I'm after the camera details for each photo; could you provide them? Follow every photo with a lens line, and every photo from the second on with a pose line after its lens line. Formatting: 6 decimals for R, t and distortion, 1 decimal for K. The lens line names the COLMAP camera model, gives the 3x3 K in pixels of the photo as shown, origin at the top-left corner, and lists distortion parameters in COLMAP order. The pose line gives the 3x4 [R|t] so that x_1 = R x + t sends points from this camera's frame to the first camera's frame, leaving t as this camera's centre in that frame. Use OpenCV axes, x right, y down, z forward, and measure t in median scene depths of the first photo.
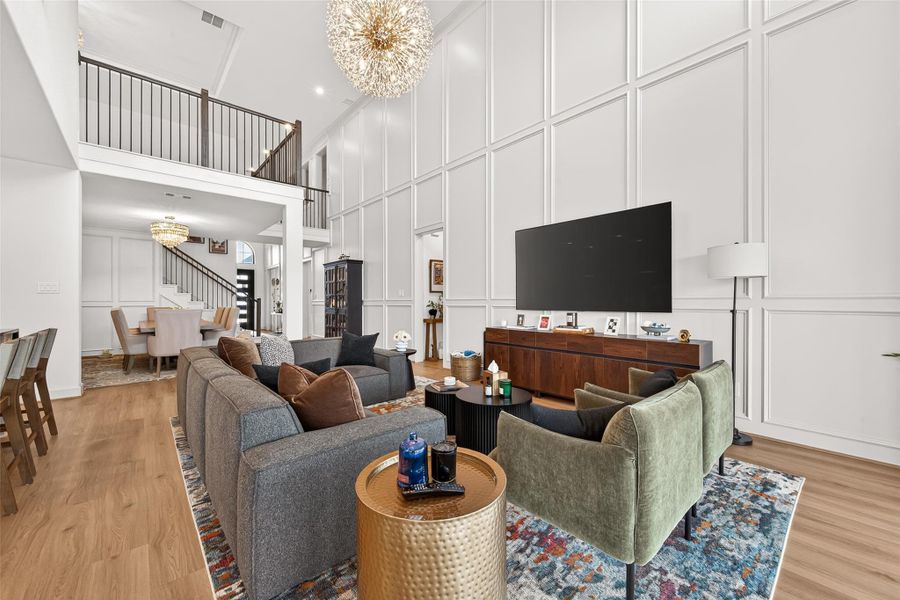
lens RADIAL K [[352.4, 0, 447.7], [0, 352.4, 300.3], [0, 0, 1]] dist [0.004859, -0.001298]
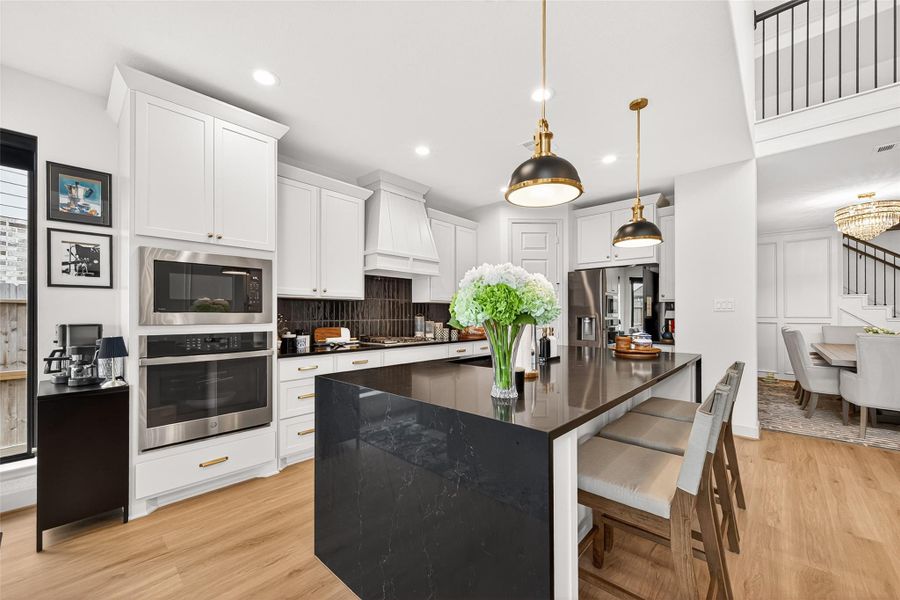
lens RADIAL K [[352.4, 0, 454.2], [0, 352.4, 311.4], [0, 0, 1]] dist [0.004859, -0.001298]
pose [[0.101182, -0.003100, -0.994863, -0.240979], [0.001969, 0.999994, -0.002915, -0.014003], [0.994866, -0.001664, 0.101187, 0.181944]]
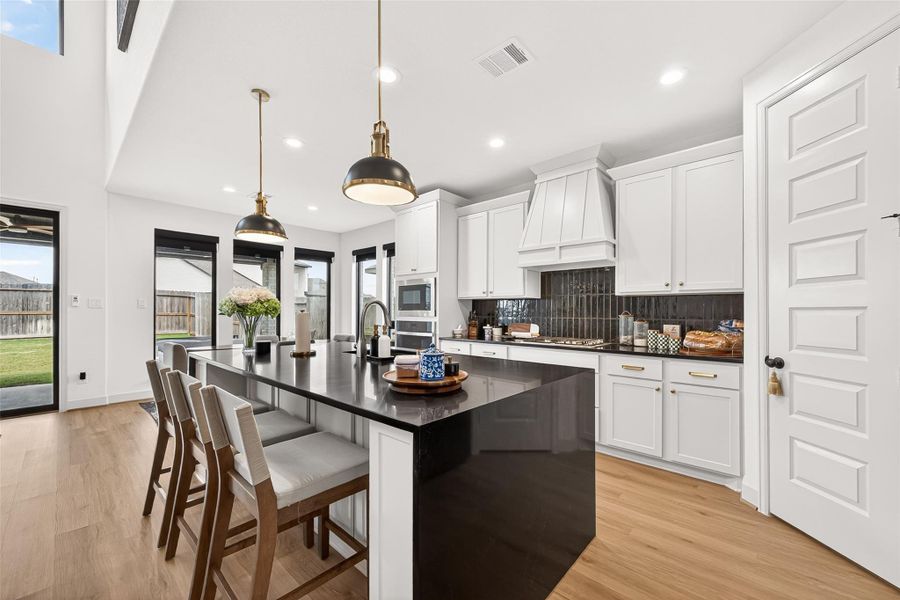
lens RADIAL K [[352.4, 0, 451.0], [0, 352.4, 305.0], [0, 0, 1]] dist [0.004859, -0.001298]
pose [[-0.993804, -0.005280, -0.111025, -0.678726], [-0.002953, 0.999773, -0.021113, -0.008510], [0.111111, -0.020654, -0.993593, 0.732282]]
